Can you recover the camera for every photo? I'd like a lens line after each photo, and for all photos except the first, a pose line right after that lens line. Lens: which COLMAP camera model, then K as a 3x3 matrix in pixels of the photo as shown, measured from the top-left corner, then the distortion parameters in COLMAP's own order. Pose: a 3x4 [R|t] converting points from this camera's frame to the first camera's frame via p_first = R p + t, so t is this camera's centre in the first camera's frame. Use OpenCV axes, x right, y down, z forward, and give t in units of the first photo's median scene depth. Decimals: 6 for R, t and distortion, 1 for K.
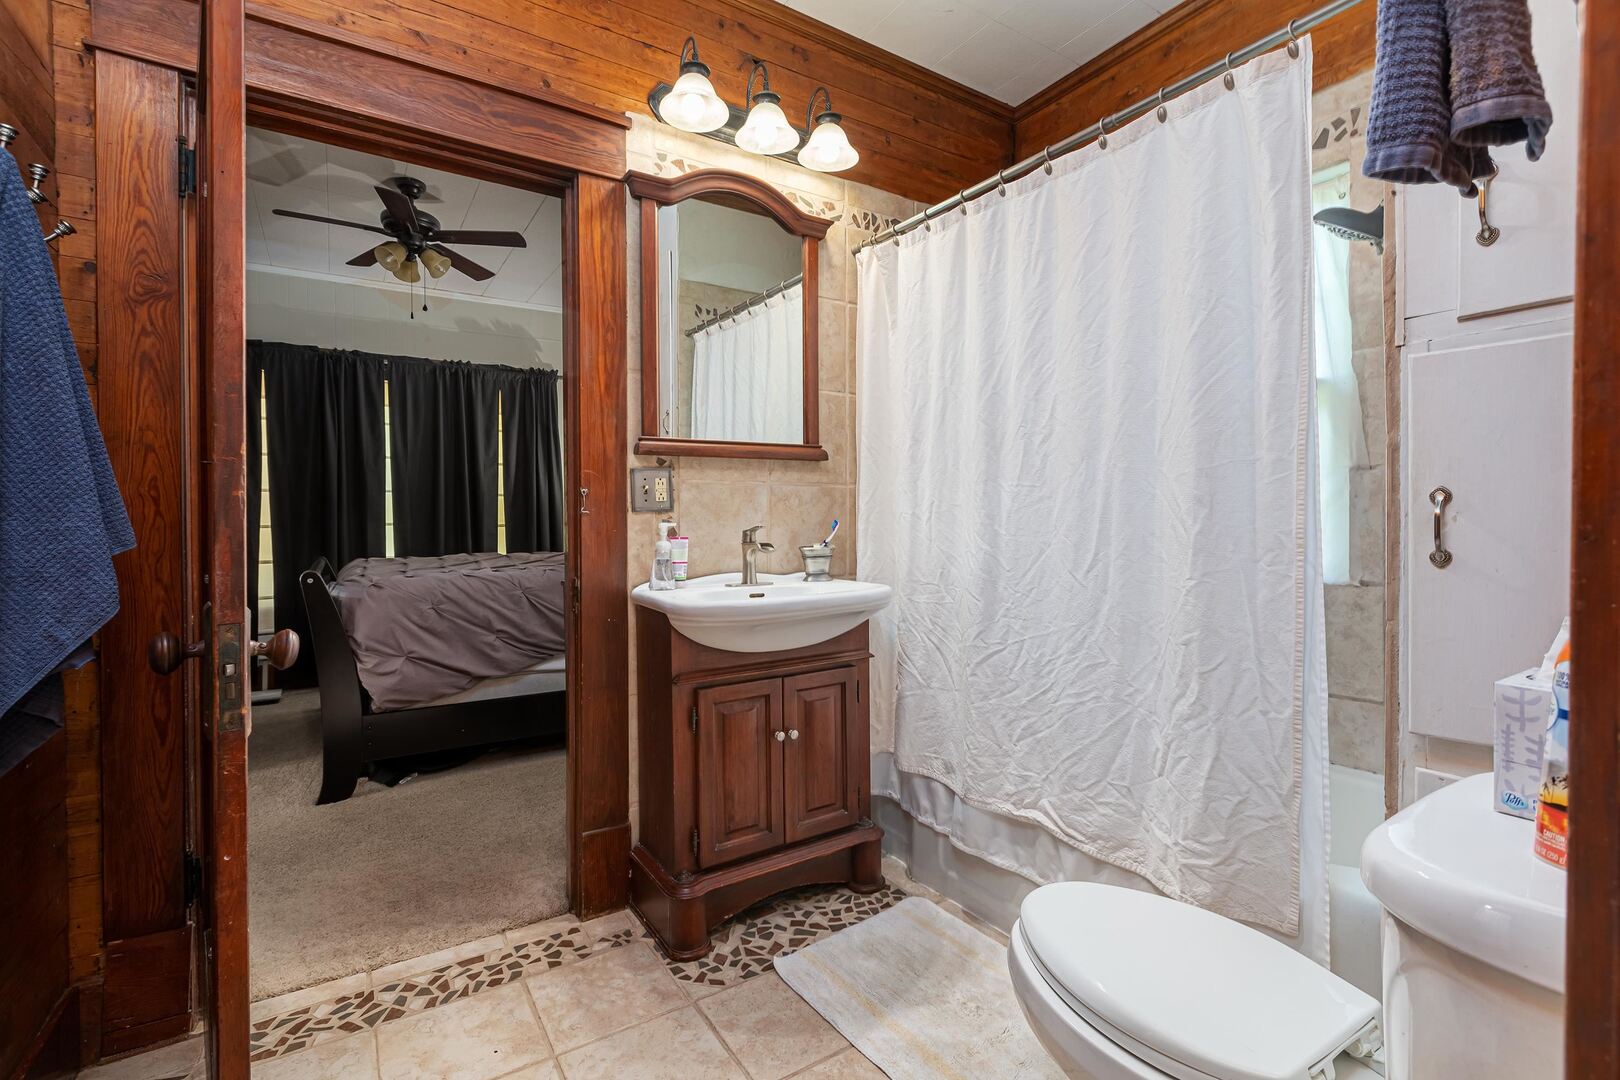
lens RADIAL K [[737.1, 0, 812.2], [0, 737.1, 530.0], [0, 0, 1]] dist [-0.019796, 0.005050]
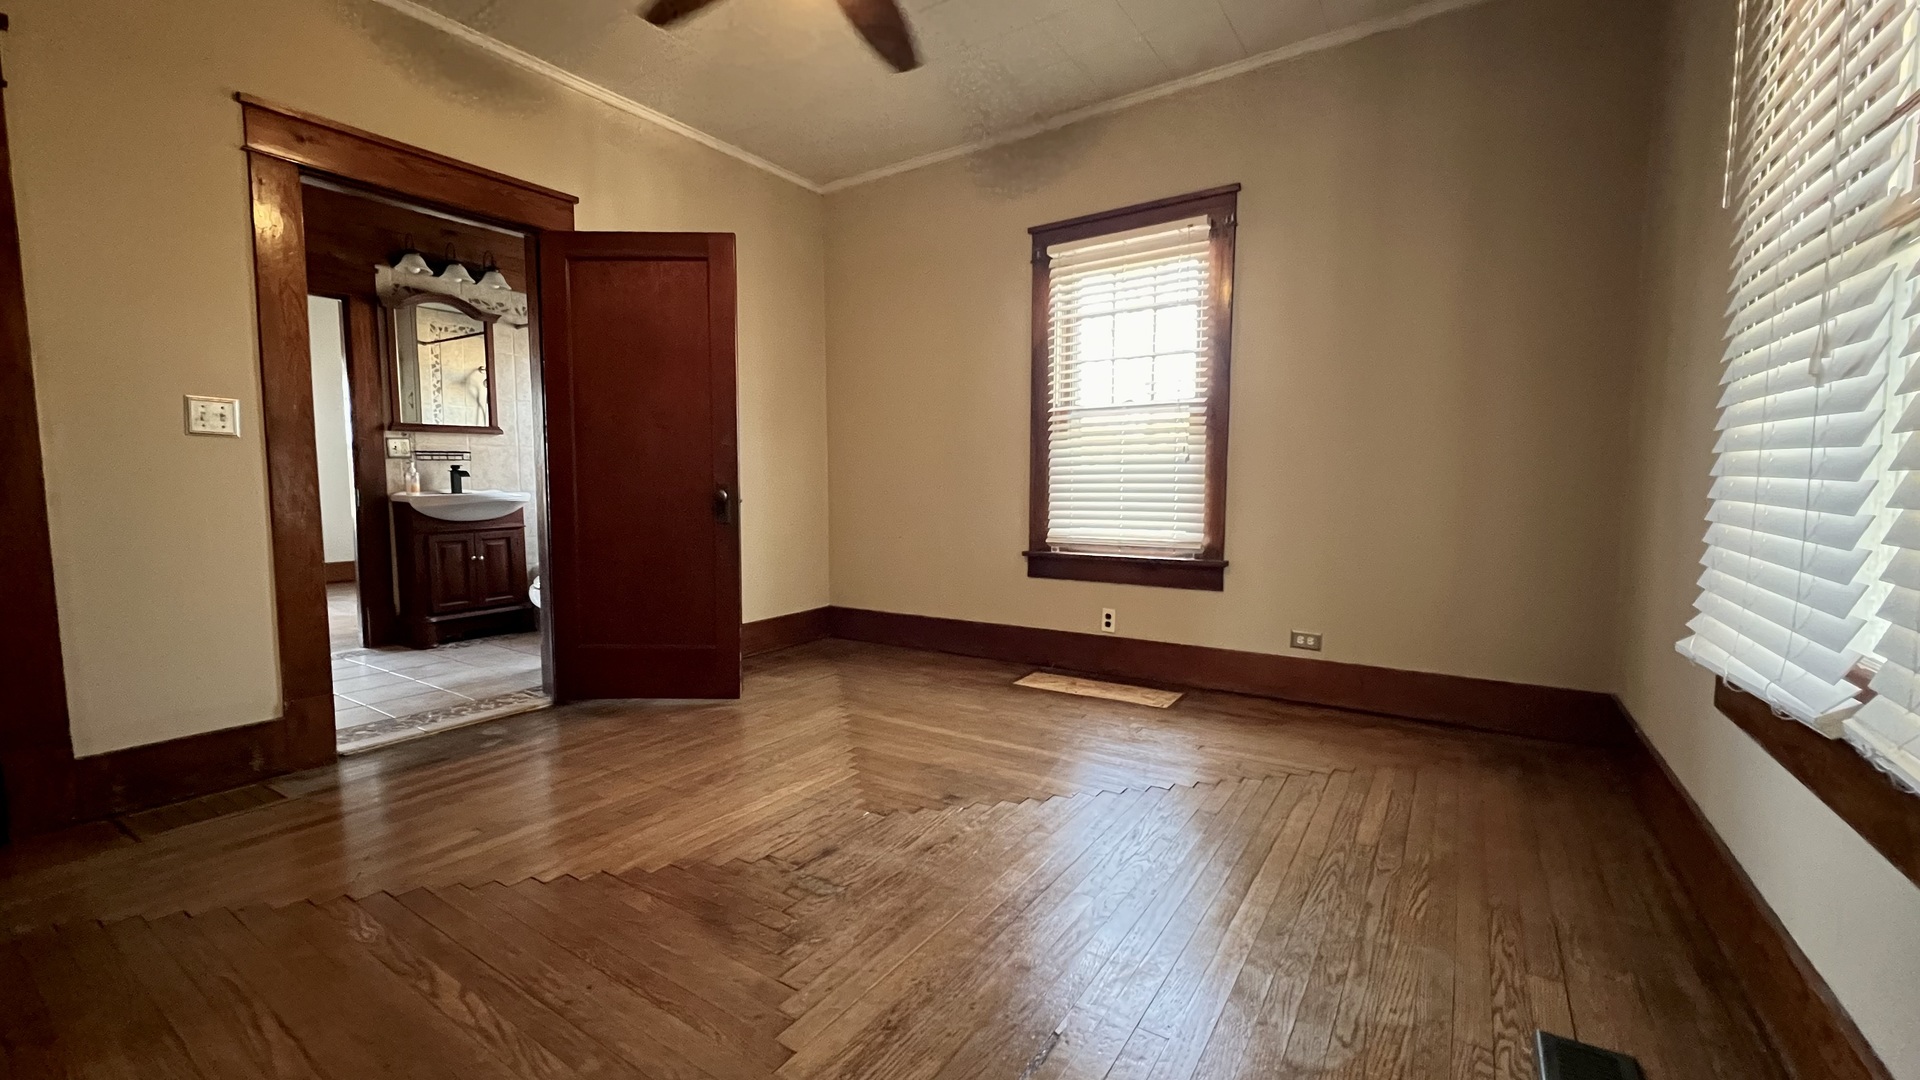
lens RADIAL K [[755.3, 0, 956.7], [0, 755.3, 542.0], [0, 0, 1]] dist [0.001181, 0.000033]
pose [[0.920121, -0.028419, 0.390603, 0.405071], [-0.001293, 0.997138, 0.075594, 0.050754], [-0.391633, -0.070061, 0.917450, -1.658611]]
